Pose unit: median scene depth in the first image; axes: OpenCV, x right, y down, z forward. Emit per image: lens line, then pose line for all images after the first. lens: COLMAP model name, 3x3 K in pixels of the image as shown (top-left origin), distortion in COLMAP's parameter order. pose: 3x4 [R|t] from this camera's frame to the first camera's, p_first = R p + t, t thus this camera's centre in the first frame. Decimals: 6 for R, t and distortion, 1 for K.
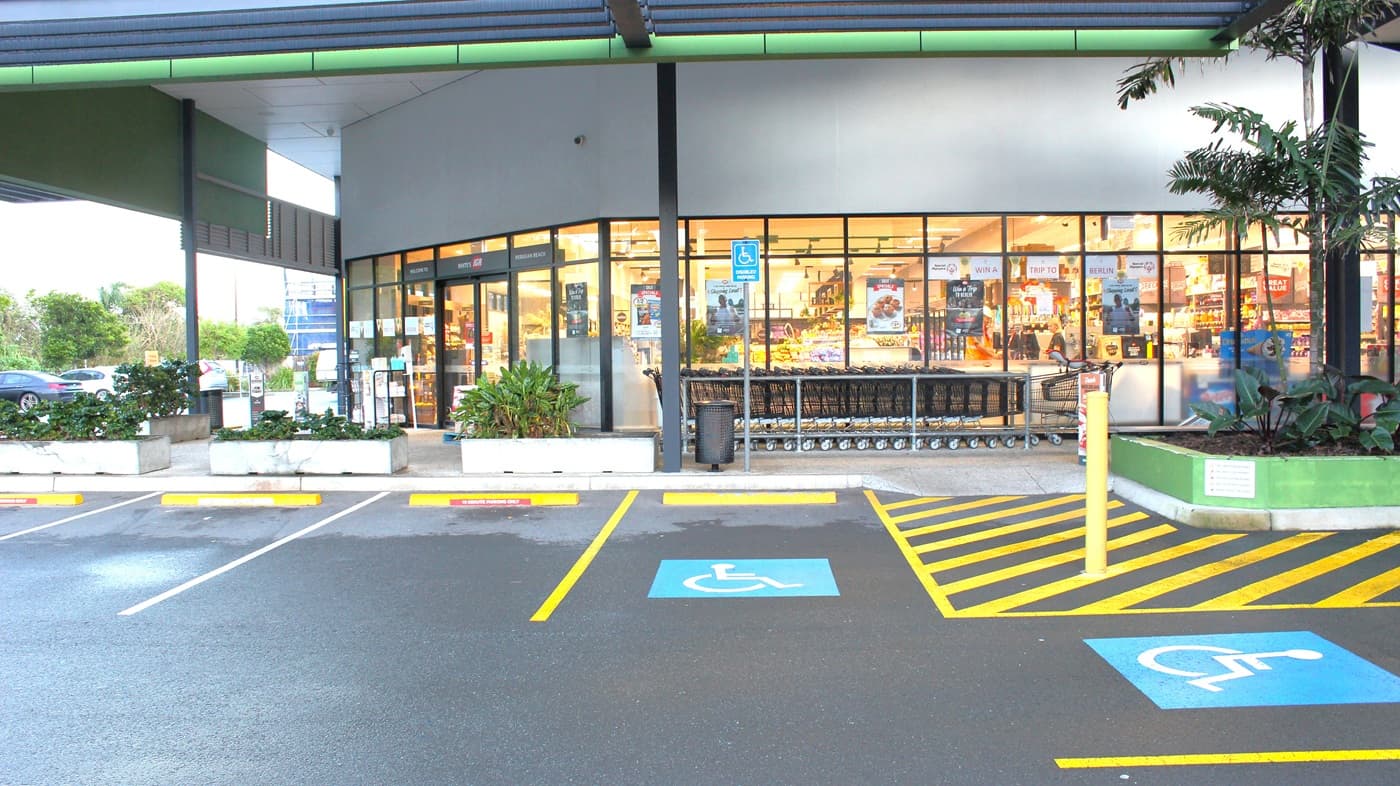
lens RADIAL K [[1162.1, 0, 700.0], [0, 1162.1, 393.0], [0, 0, 1]] dist [-0.136823, 0.007360]
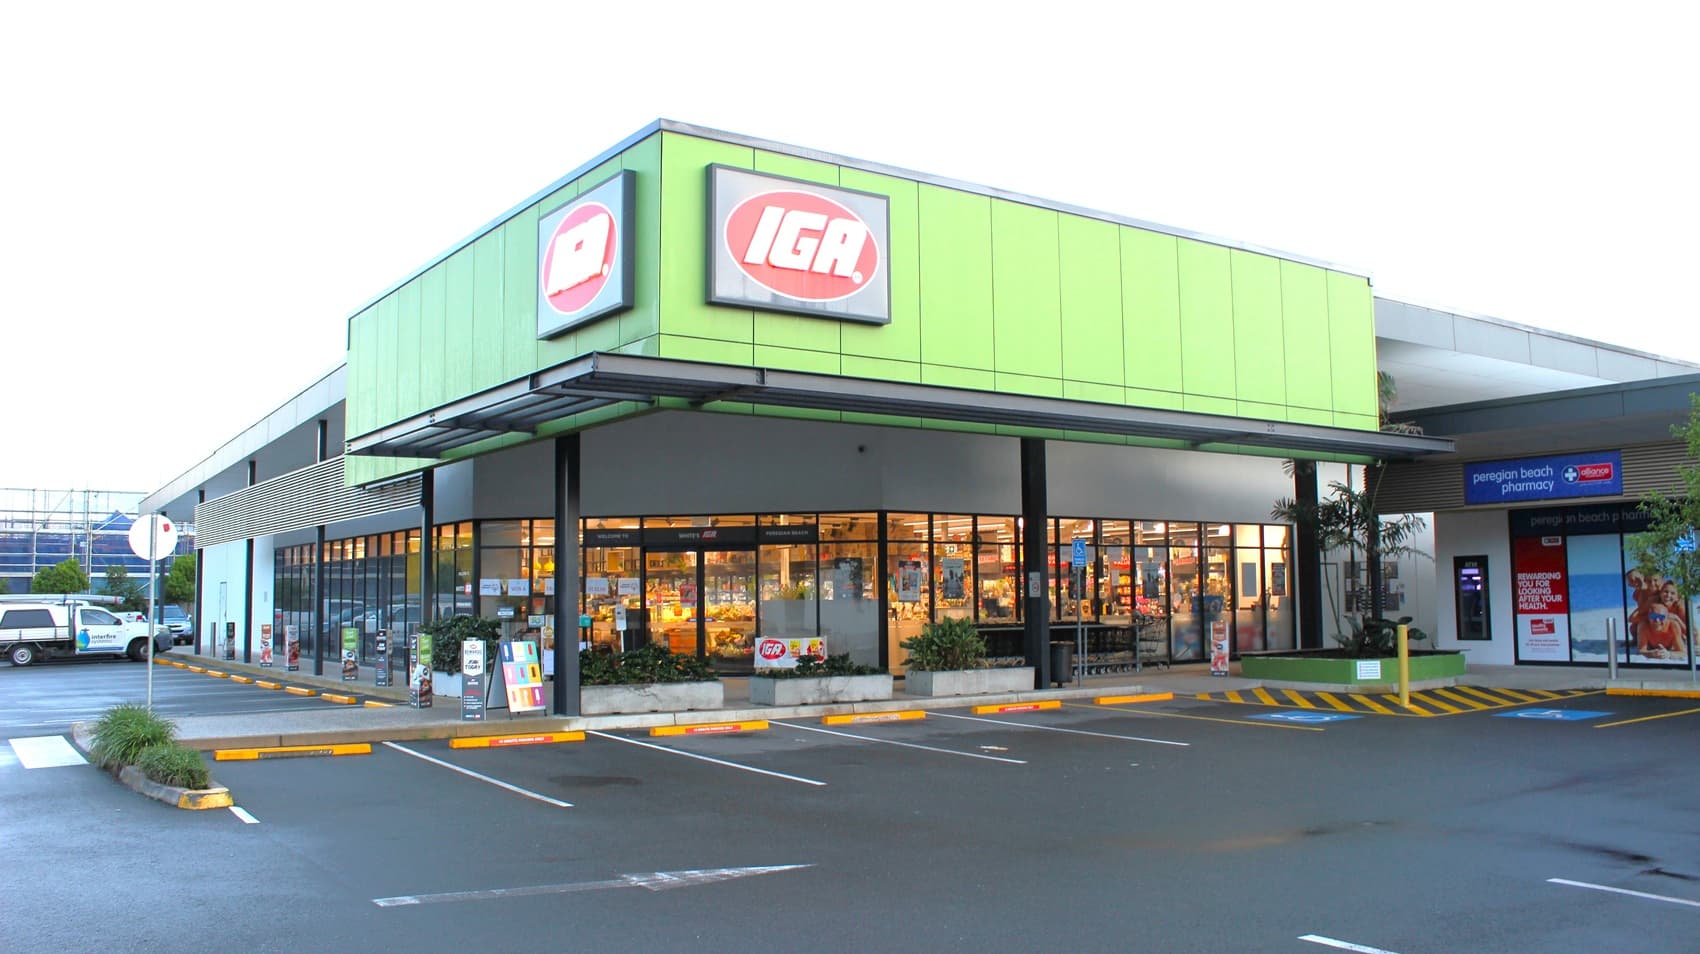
lens RADIAL K [[1411.1, 0, 850.0], [0, 1411.1, 477.0], [0, 0, 1]] dist [-0.136823, 0.007360]
pose [[0.758833, 0.063729, 0.648160, -1.139592], [0.038875, 0.988994, -0.142754, 0.039238], [-0.650124, 0.133524, 0.748004, -0.167442]]
